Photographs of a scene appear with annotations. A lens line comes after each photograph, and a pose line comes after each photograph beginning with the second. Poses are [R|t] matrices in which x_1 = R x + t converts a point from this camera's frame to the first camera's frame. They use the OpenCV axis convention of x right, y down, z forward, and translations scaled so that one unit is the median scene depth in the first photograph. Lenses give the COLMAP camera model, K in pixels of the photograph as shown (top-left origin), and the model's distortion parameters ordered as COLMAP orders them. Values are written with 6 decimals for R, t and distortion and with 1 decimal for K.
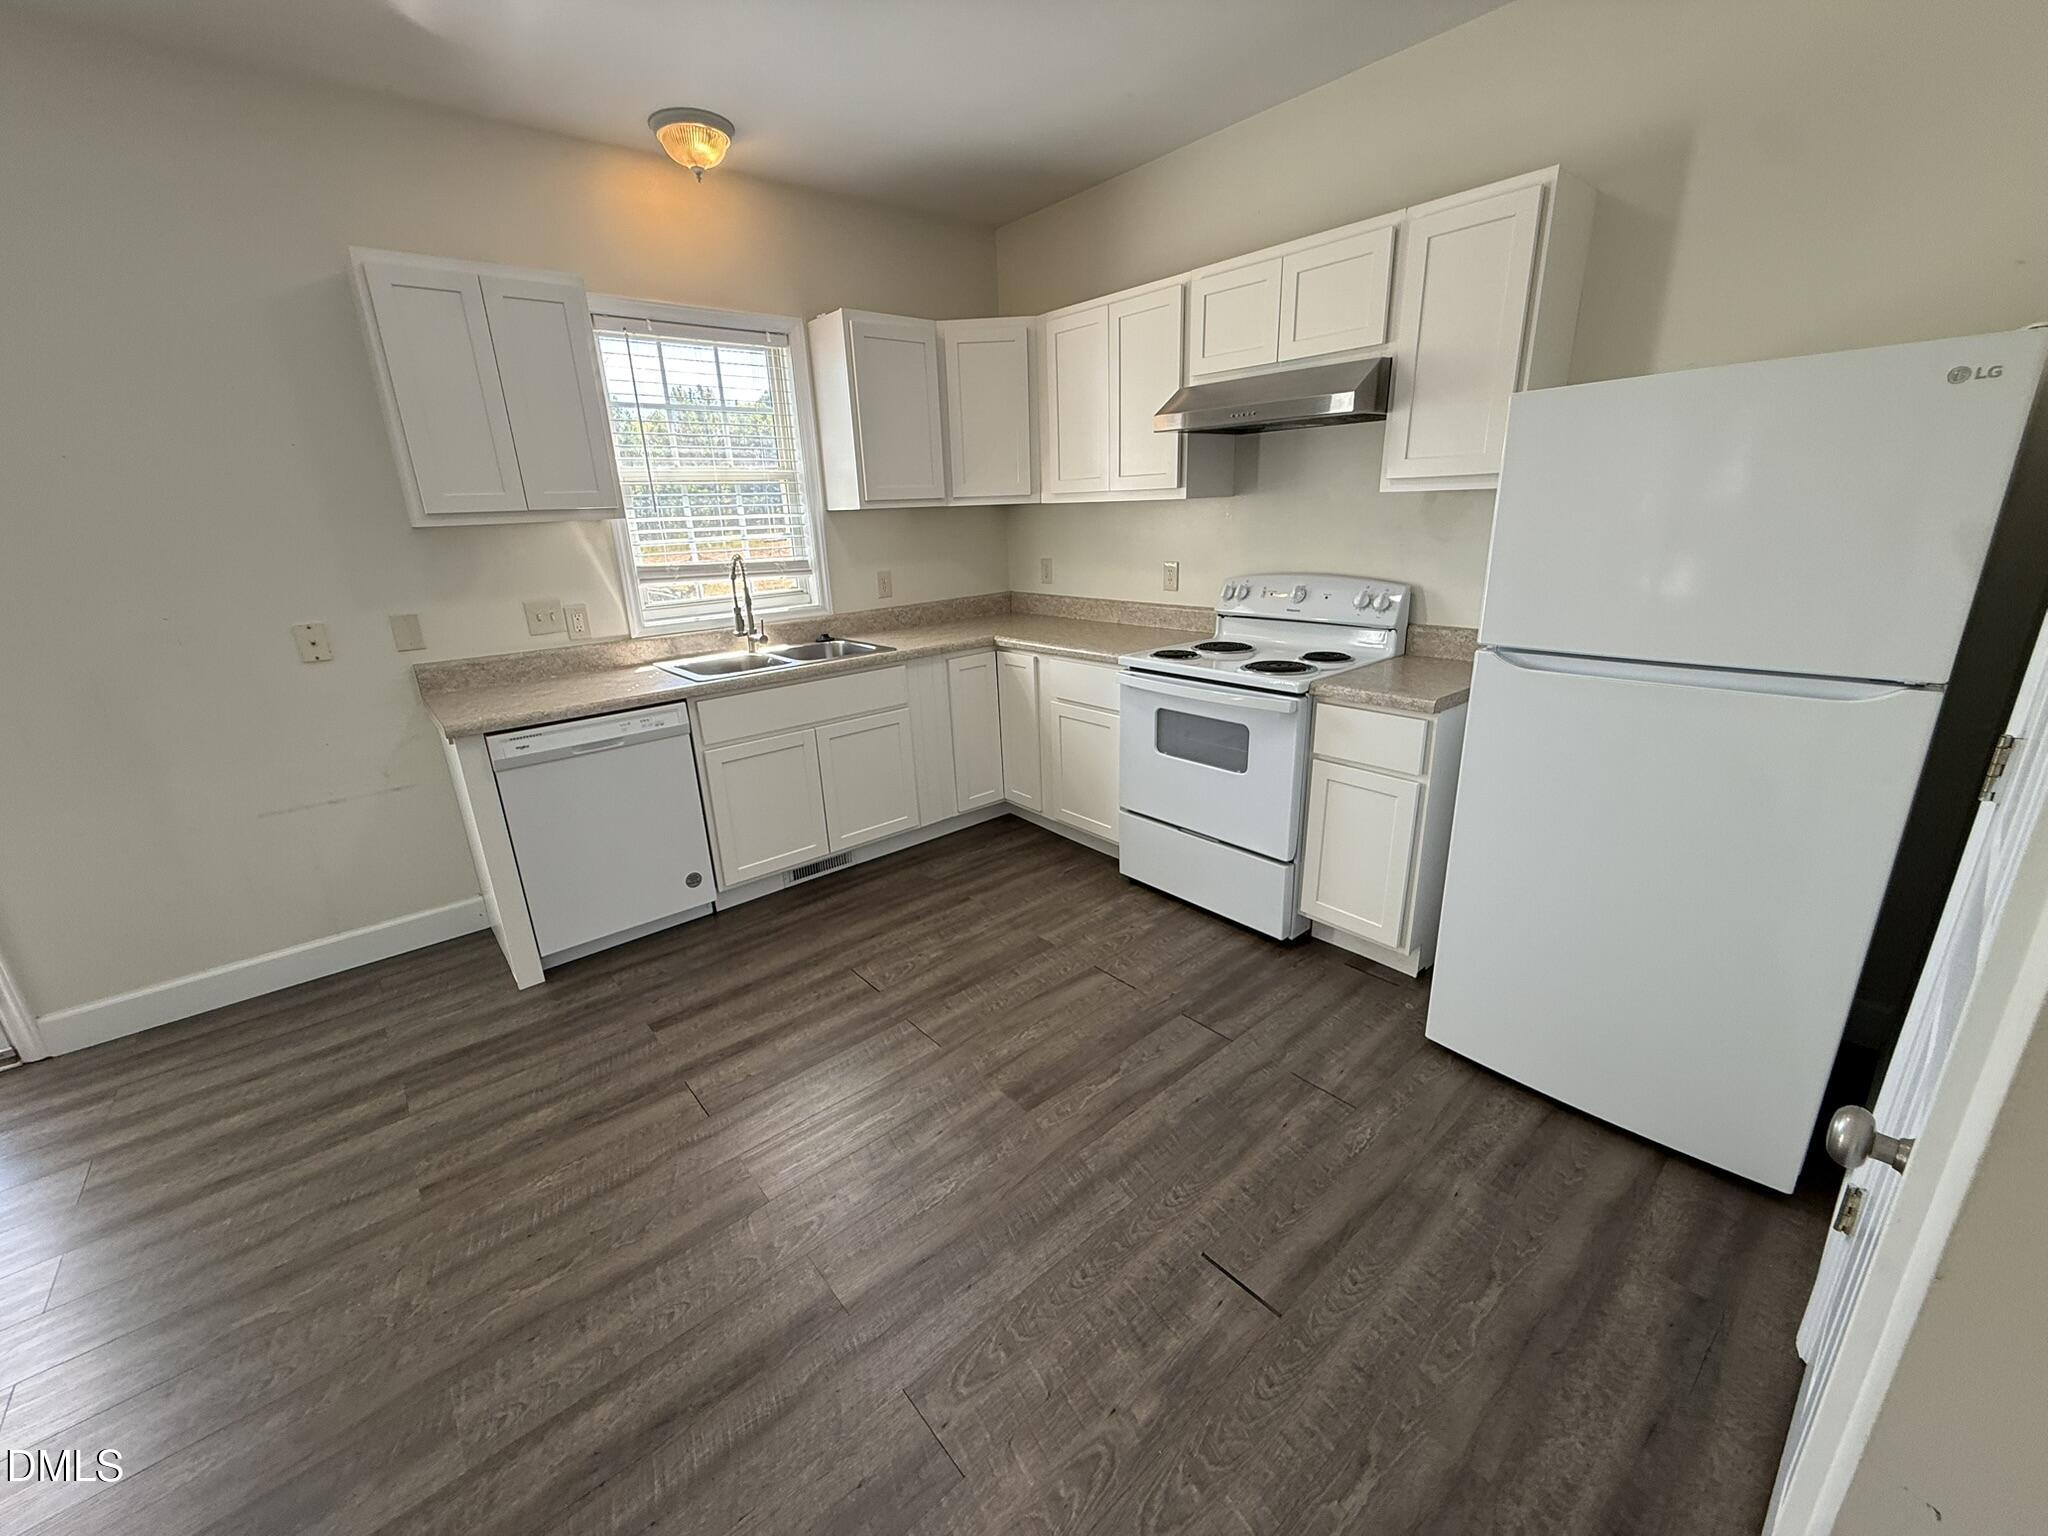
lens RADIAL K [[816.8, 0, 1016.5], [0, 816.8, 765.0], [0, 0, 1]] dist [0.001128, 0.000007]
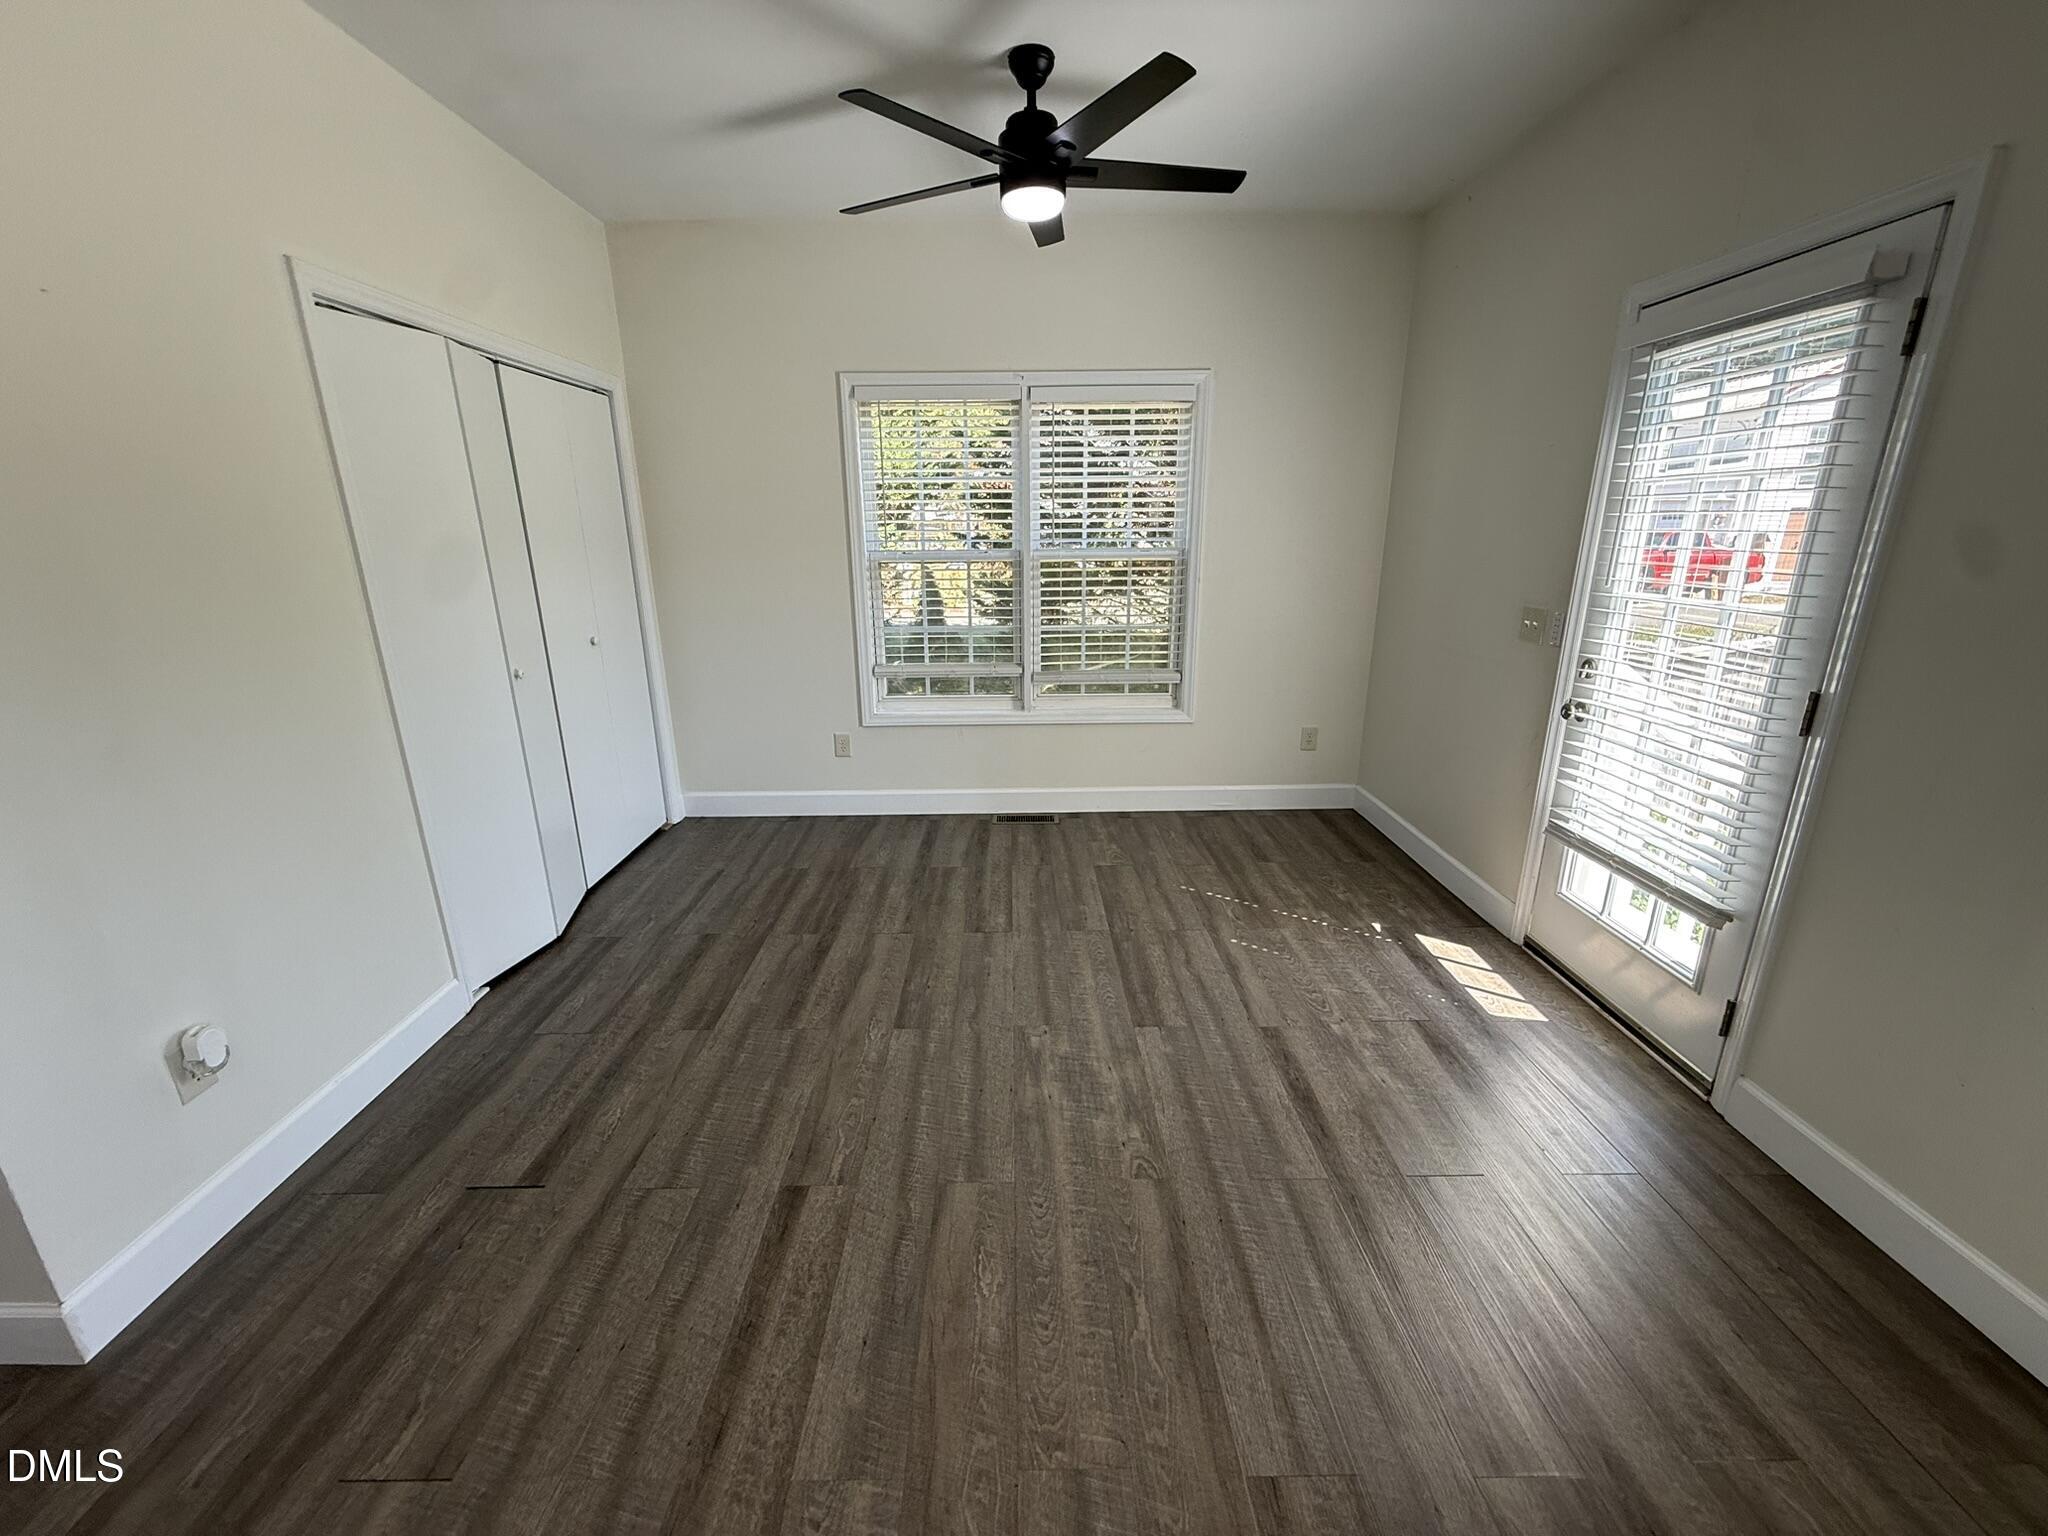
lens RADIAL K [[816.8, 0, 1016.5], [0, 816.8, 765.0], [0, 0, 1]] dist [0.001128, 0.000007]
pose [[-0.637563, 0.262857, -0.724168, -0.180646], [-0.199975, 0.851306, 0.485065, -0.199944], [0.743992, 0.454075, -0.490196, 0.647023]]
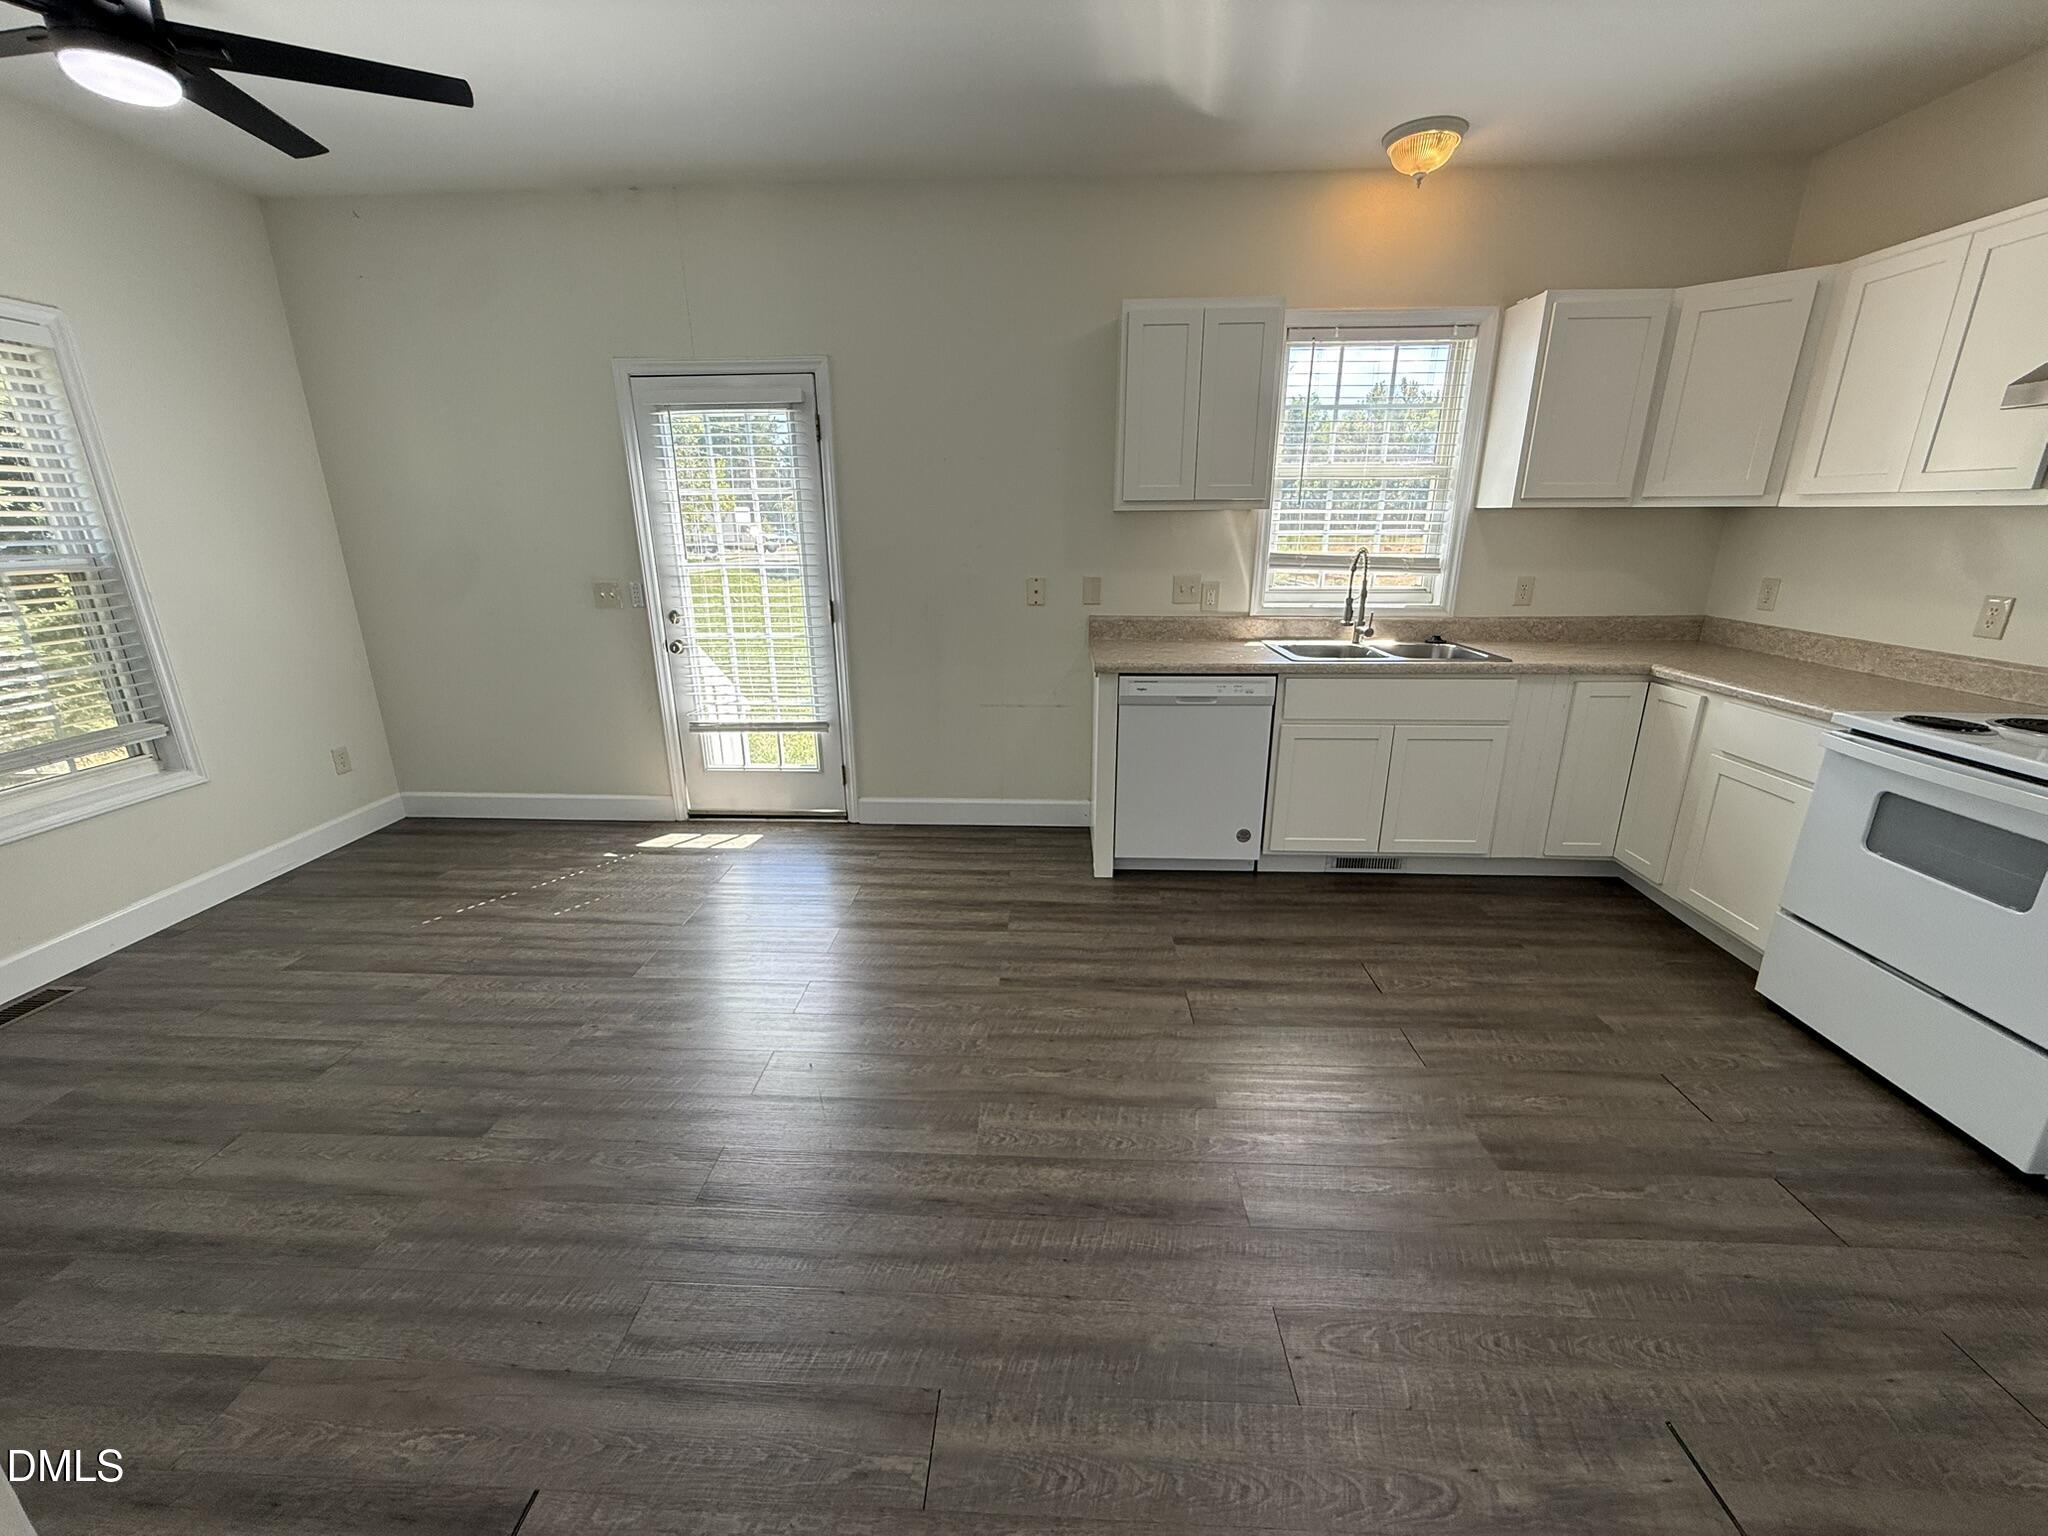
lens RADIAL K [[816.8, 0, 1016.5], [0, 816.8, 765.0], [0, 0, 1]] dist [0.001128, 0.000007]
pose [[0.732520, 0.231048, -0.640337, 0.076269], [-0.228609, 0.969506, 0.088300, 0.022760], [0.641212, 0.081705, 0.763002, -0.060951]]
